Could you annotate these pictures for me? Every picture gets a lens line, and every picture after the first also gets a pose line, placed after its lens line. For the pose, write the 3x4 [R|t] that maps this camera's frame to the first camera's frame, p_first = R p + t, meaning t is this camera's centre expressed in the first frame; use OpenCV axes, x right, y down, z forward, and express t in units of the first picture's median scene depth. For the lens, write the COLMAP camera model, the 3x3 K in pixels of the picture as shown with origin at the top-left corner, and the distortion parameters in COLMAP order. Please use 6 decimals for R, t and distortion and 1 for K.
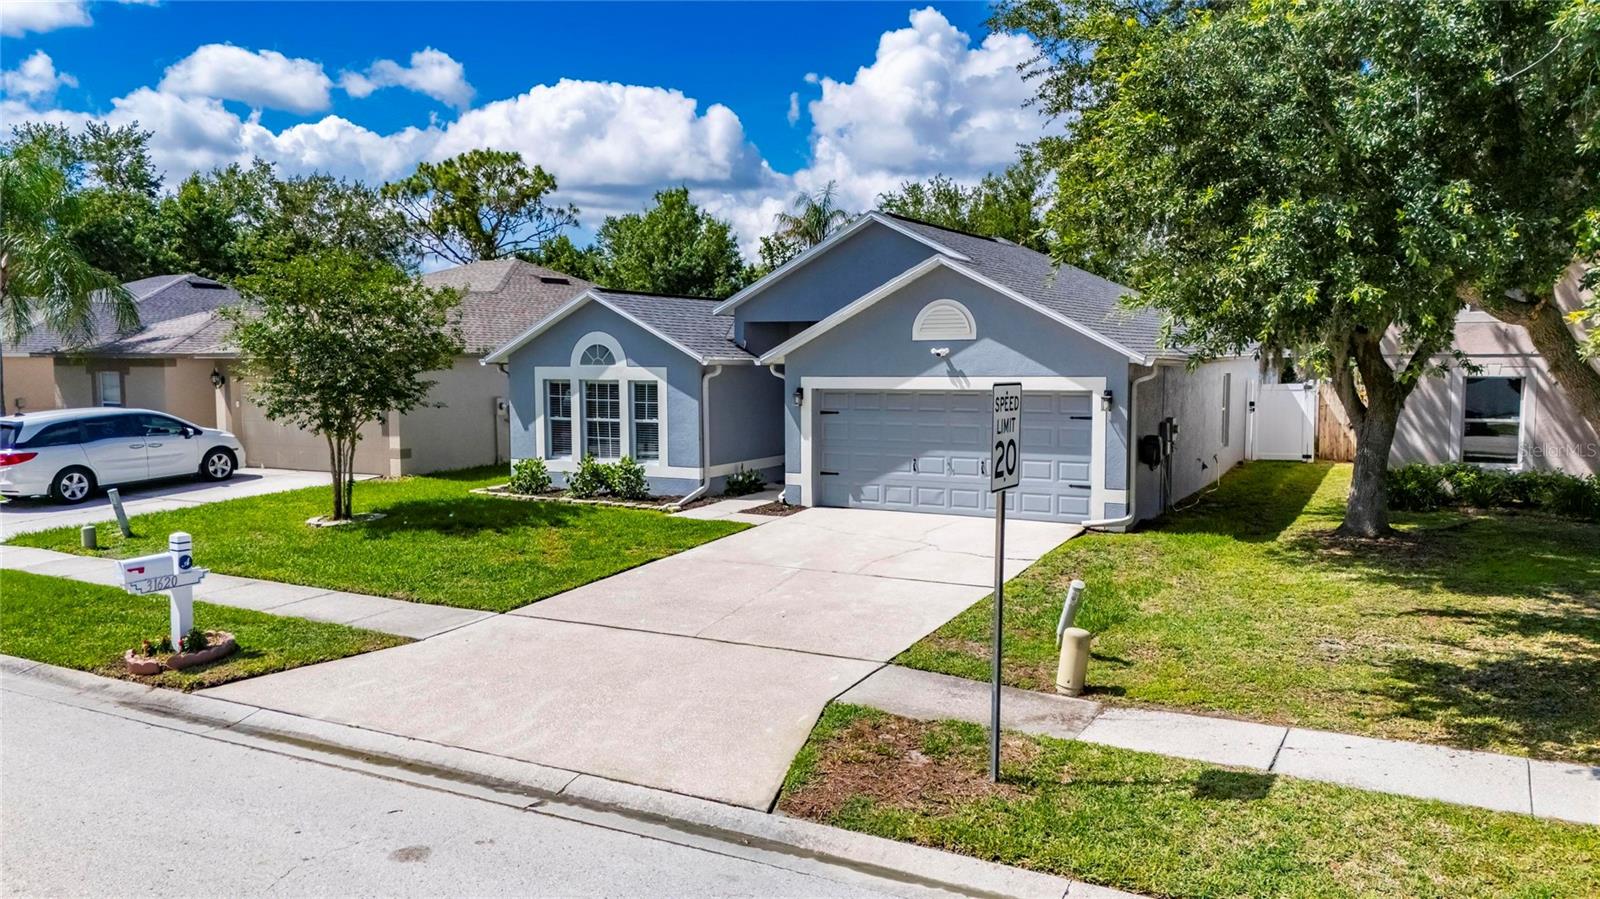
lens RADIAL K [[1175.5, 0, 802.5], [0, 1175.5, 451.5], [0, 0, 1]] dist [0.061166, -0.051513]
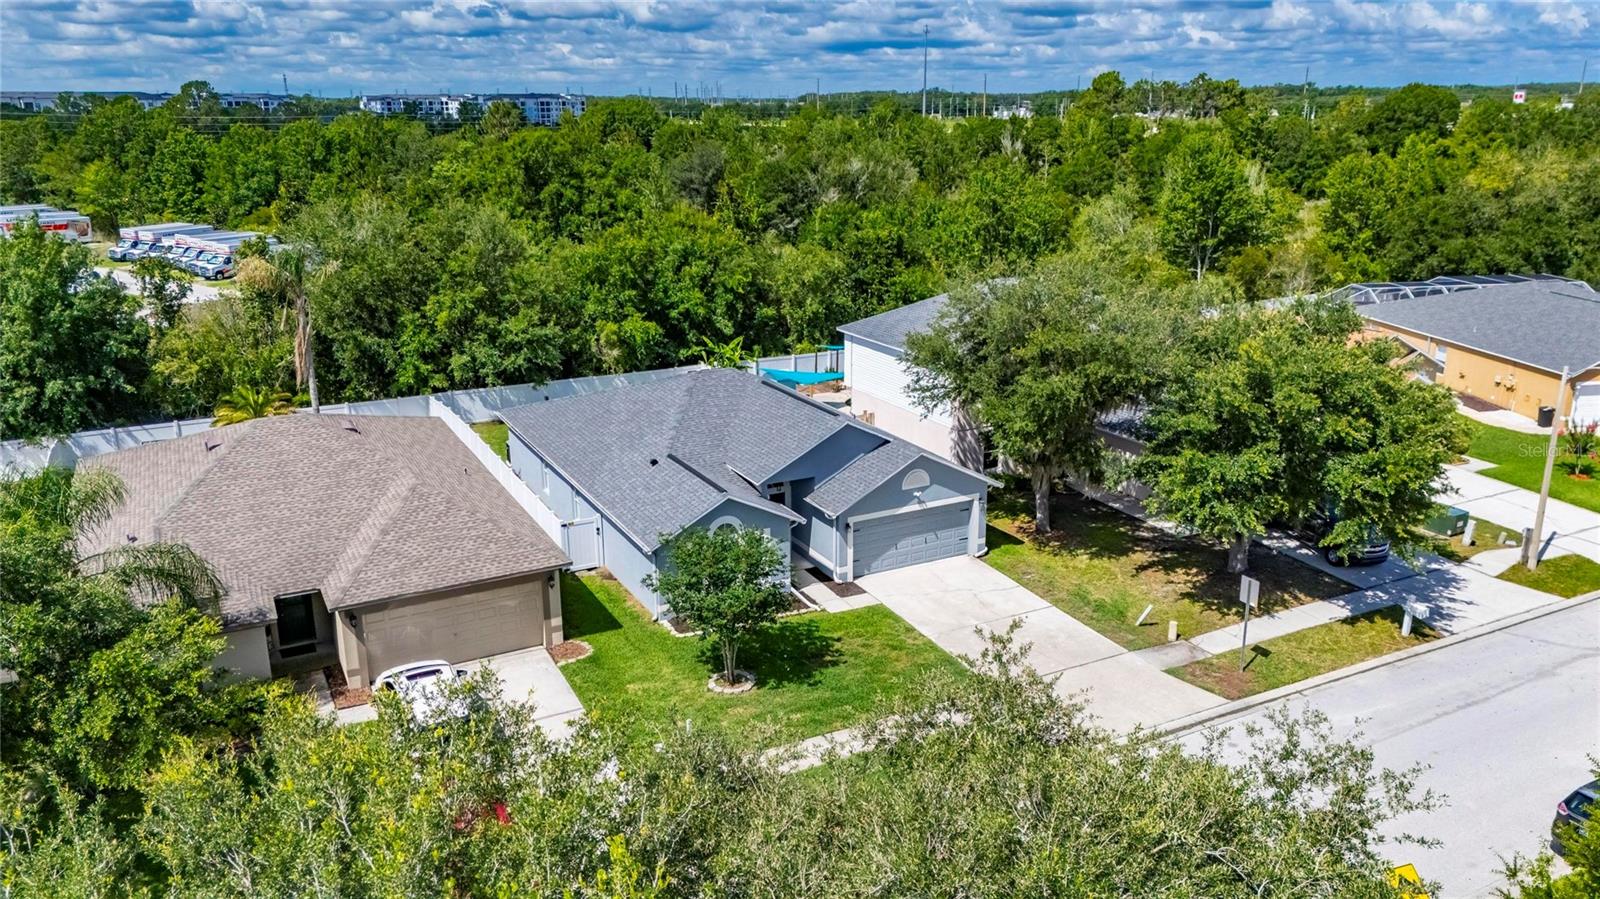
lens RADIAL K [[1175.5, 0, 802.5], [0, 1175.5, 451.5], [0, 0, 1]] dist [0.061166, -0.051513]
pose [[0.556695, -0.237501, 0.796042, -1.622450], [0.071935, 0.968442, 0.238631, -0.664944], [-0.827596, -0.075581, 0.556212, 0.023579]]
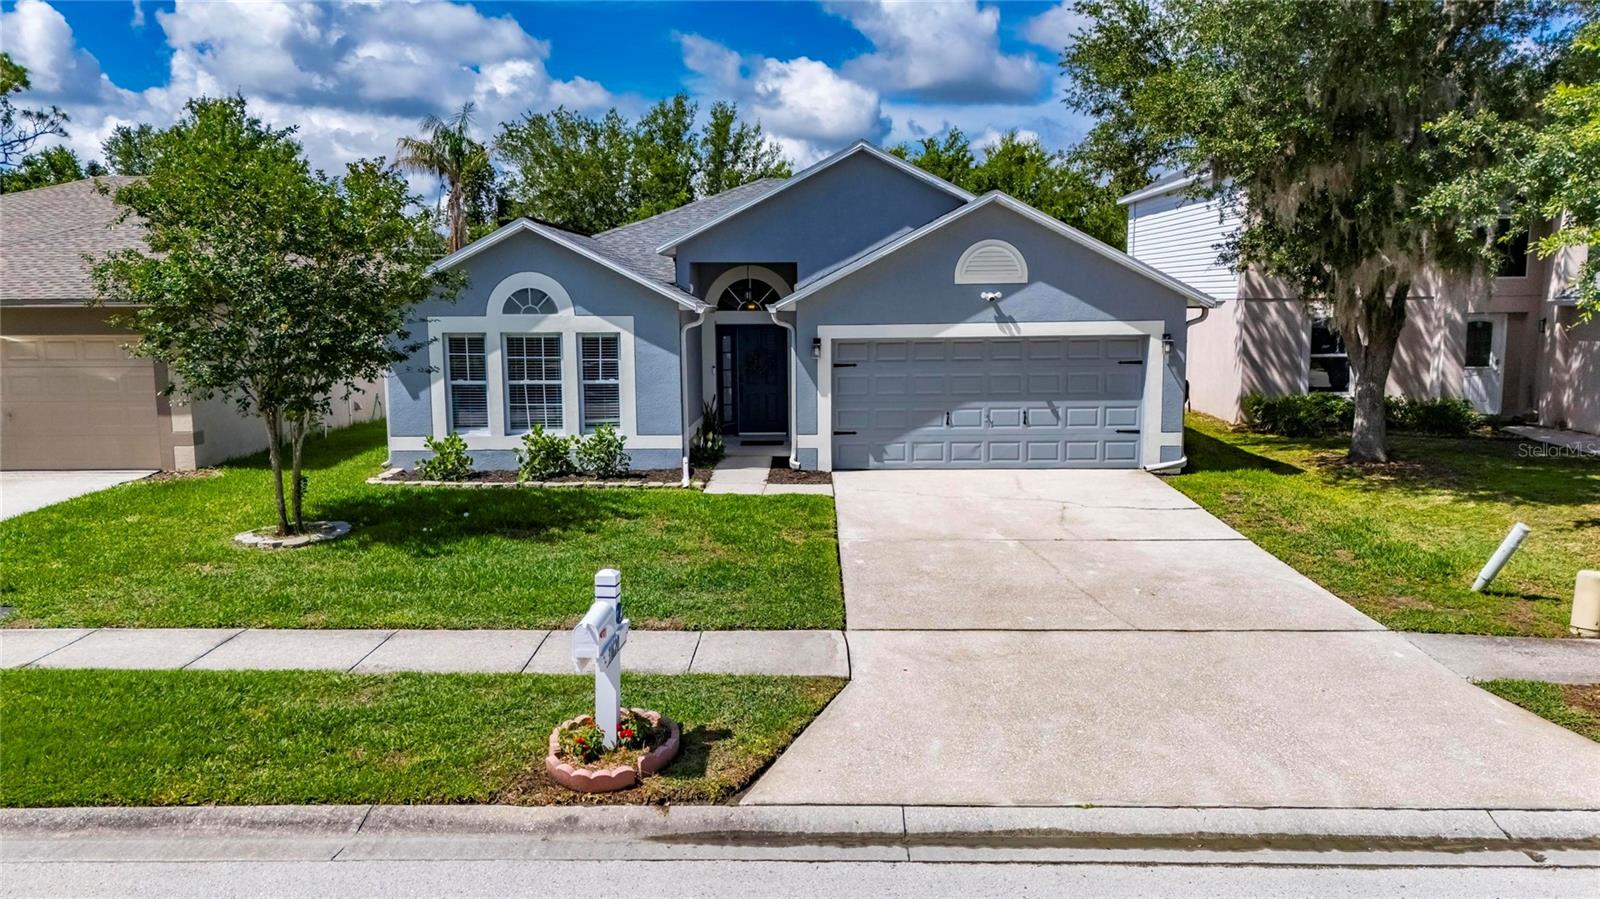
lens RADIAL K [[1181.9, 0, 801.7], [0, 1181.9, 447.4], [0, 0, 1]] dist [0.071740, -0.073510]
pose [[0.886436, -0.059799, 0.458971, -0.455737], [0.041918, 0.997916, 0.049058, -0.017367], [-0.460948, -0.024248, 0.887096, 0.230330]]
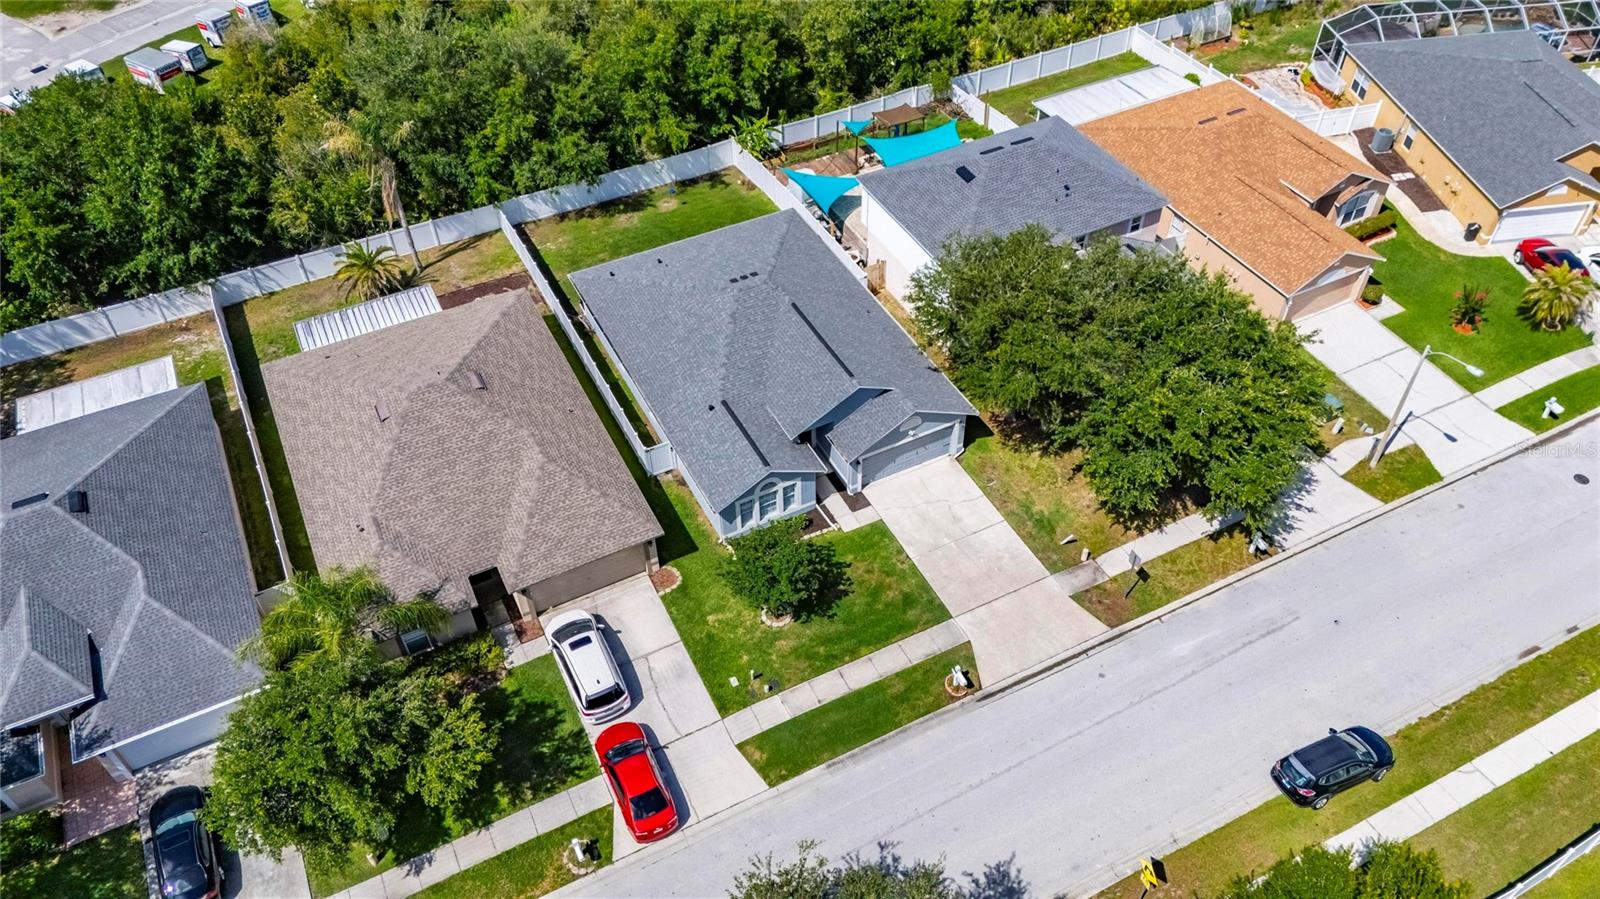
lens RADIAL K [[1168.7, 0, 801.3], [0, 1168.7, 453.3], [0, 0, 1]] dist [0.078918, -0.078921]
pose [[0.567838, -0.589675, 0.574320, -1.619386], [0.080458, 0.734138, 0.674216, -1.903292], [-0.819198, -0.336637, 0.464316, -0.069246]]
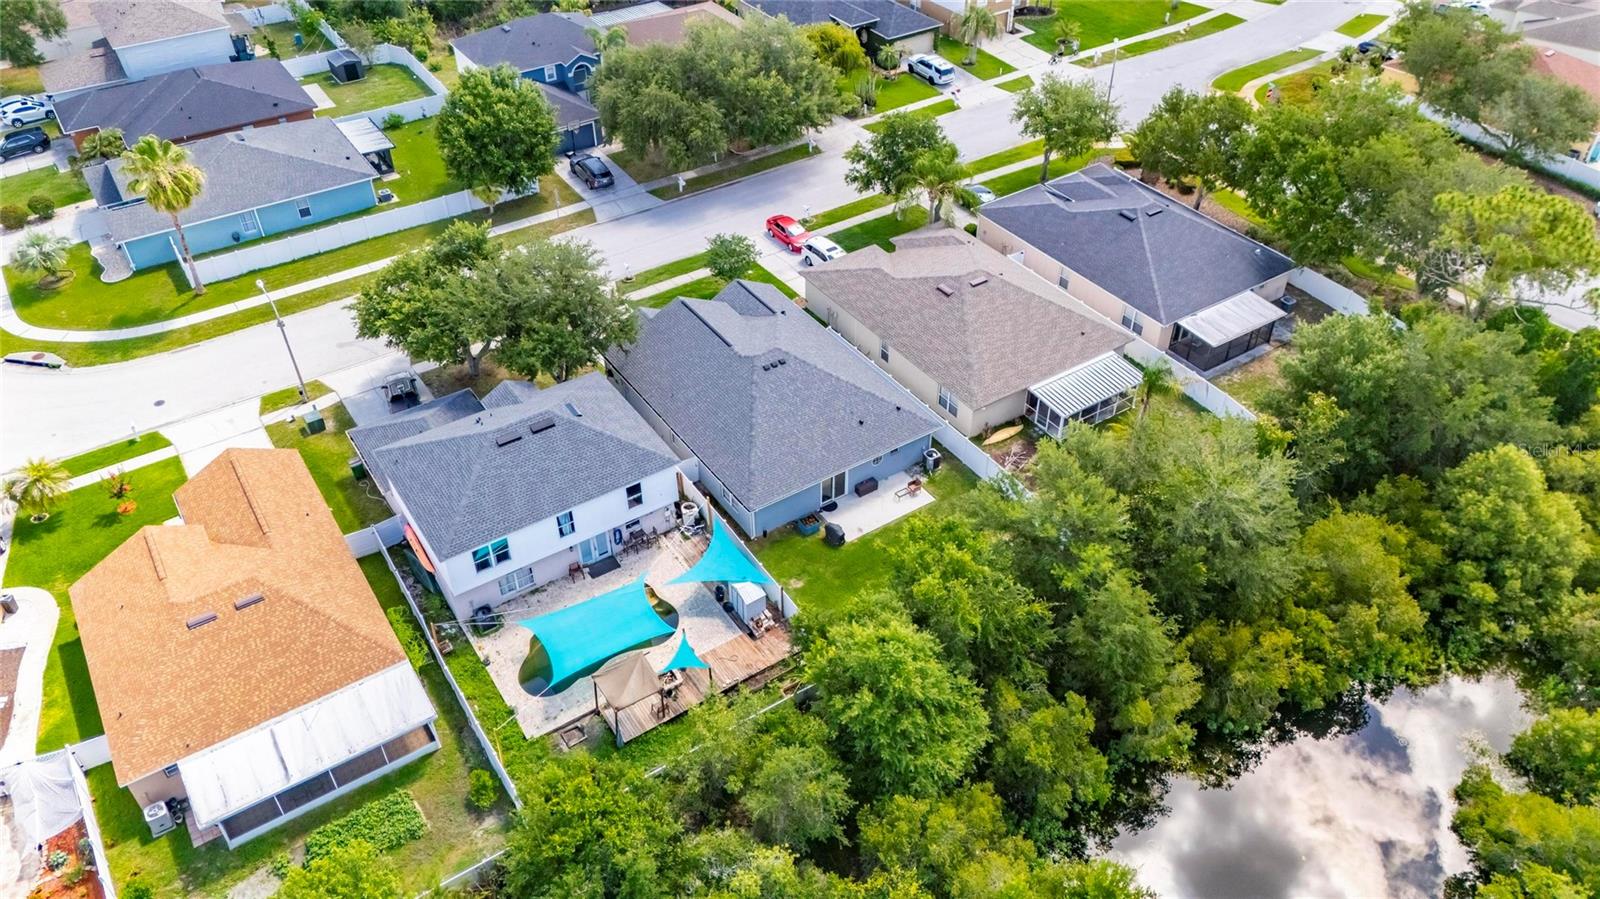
lens RADIAL K [[1175.5, 0, 802.5], [0, 1175.5, 451.5], [0, 0, 1]] dist [0.061166, -0.051513]
pose [[-0.470906, 0.570929, -0.672524, 2.743284], [-0.062751, 0.738731, 0.671073, -2.450747], [0.879949, 0.358214, -0.312046, 2.838586]]
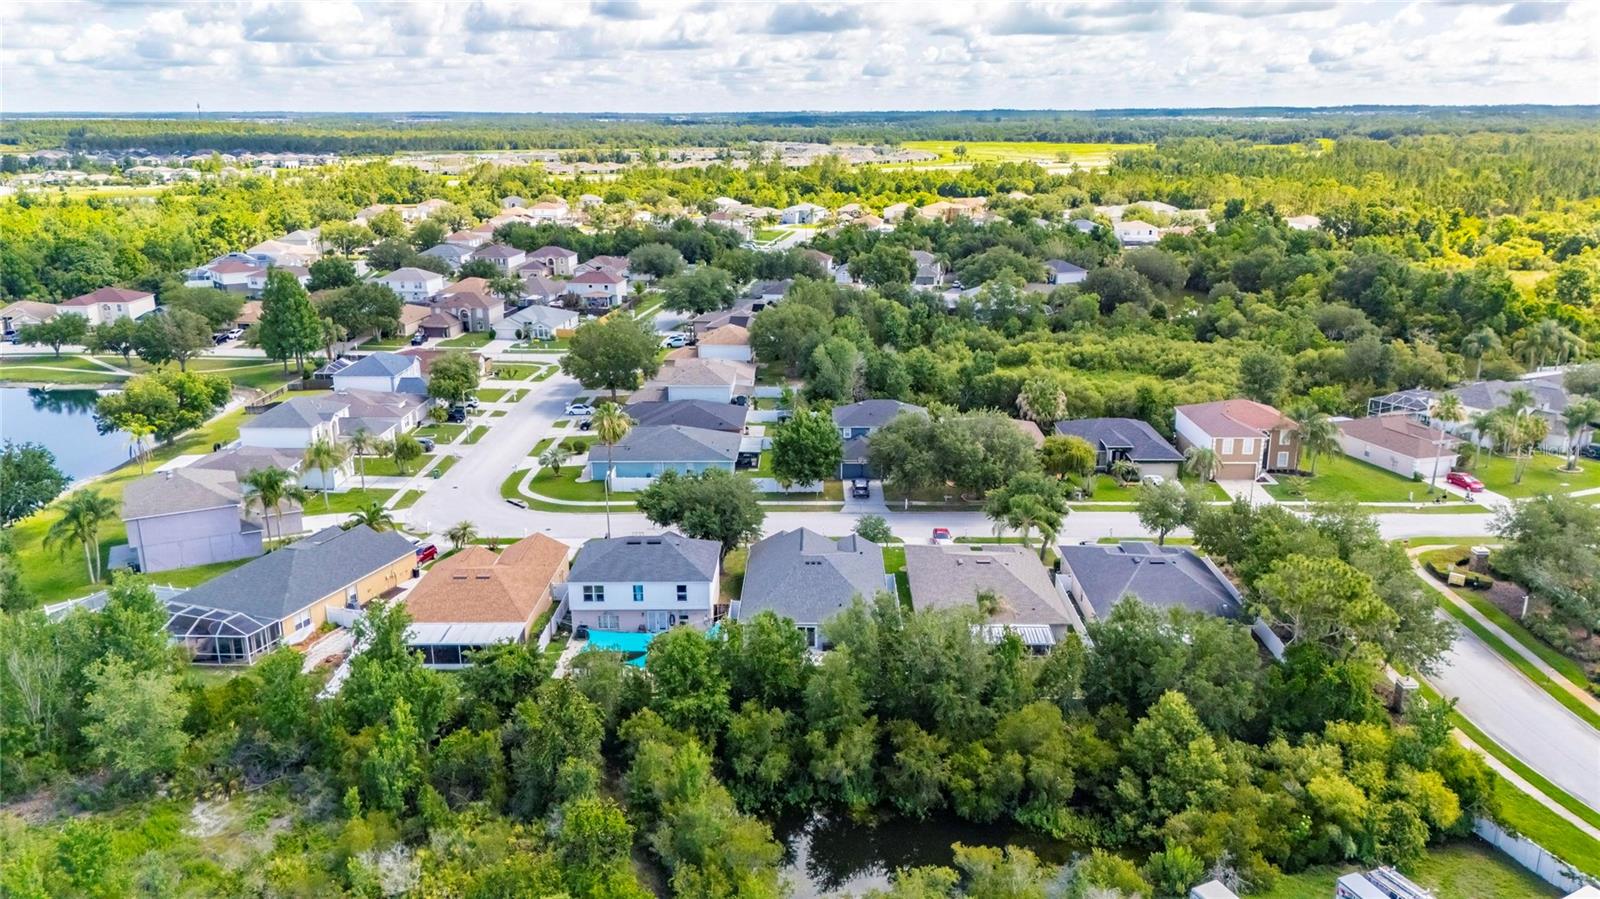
lens RADIAL K [[1175.5, 0, 802.5], [0, 1175.5, 451.5], [0, 0, 1]] dist [0.061166, -0.051513]
pose [[-0.886520, 0.136878, -0.441981, 2.694945], [-0.028863, 0.937020, 0.348080, -2.703627], [0.461789, 0.321337, -0.826736, 5.996000]]
